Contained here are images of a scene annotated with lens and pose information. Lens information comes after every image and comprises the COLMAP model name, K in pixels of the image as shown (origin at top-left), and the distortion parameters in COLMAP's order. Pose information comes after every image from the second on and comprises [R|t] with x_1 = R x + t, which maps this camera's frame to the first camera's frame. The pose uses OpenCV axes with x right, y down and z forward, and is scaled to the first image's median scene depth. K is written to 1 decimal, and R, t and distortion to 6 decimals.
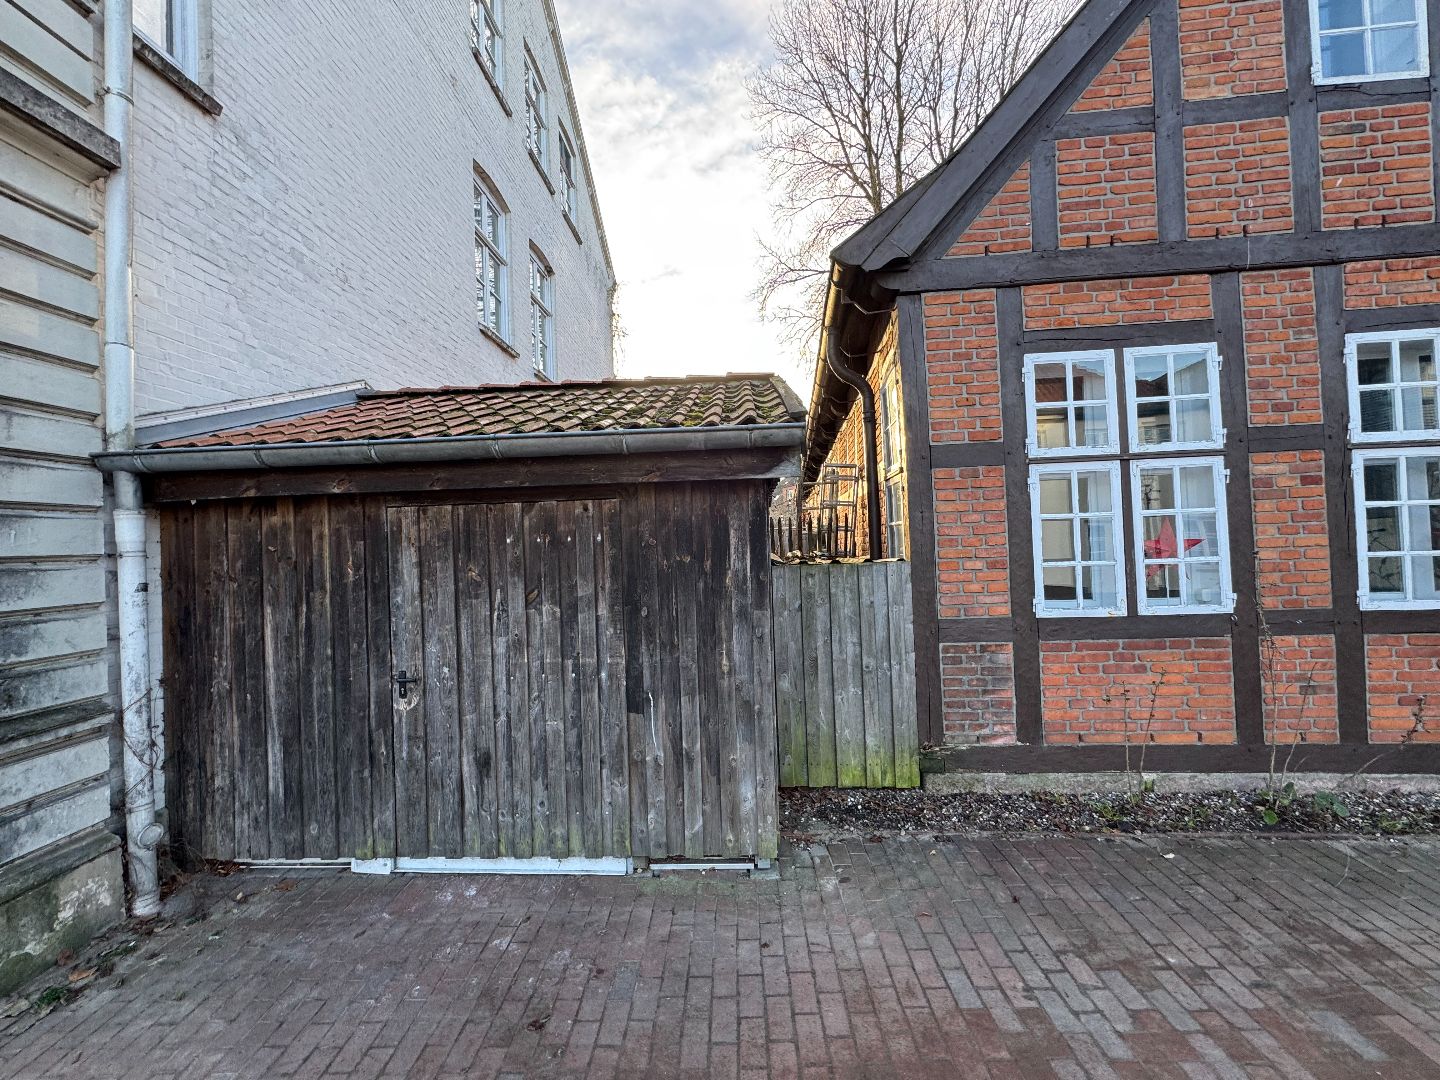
lens RADIAL K [[572.6, 0, 717.2], [0, 572.6, 541.9], [0, 0, 1]] dist [-0.002643, 0.000674]
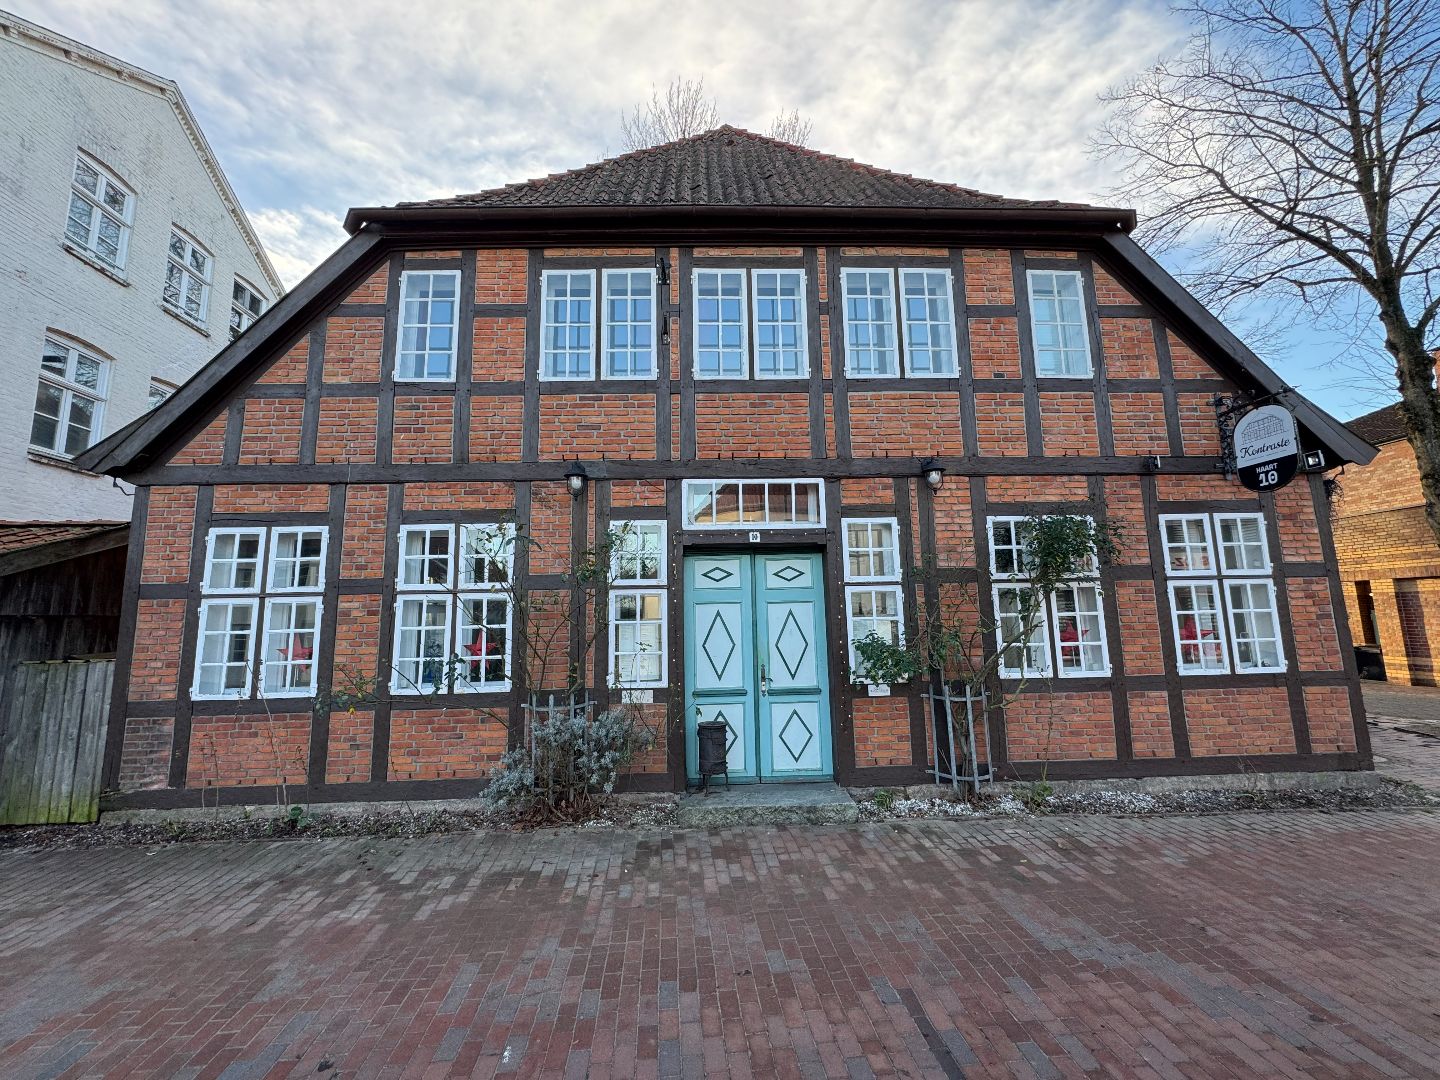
lens RADIAL K [[572.6, 0, 717.2], [0, 572.6, 541.9], [0, 0, 1]] dist [-0.002643, 0.000674]
pose [[0.991239, 0.030263, 0.128568, 1.755832], [-0.013016, 0.991040, -0.132928, -0.102139], [-0.131439, 0.130090, 0.982751, -0.735378]]
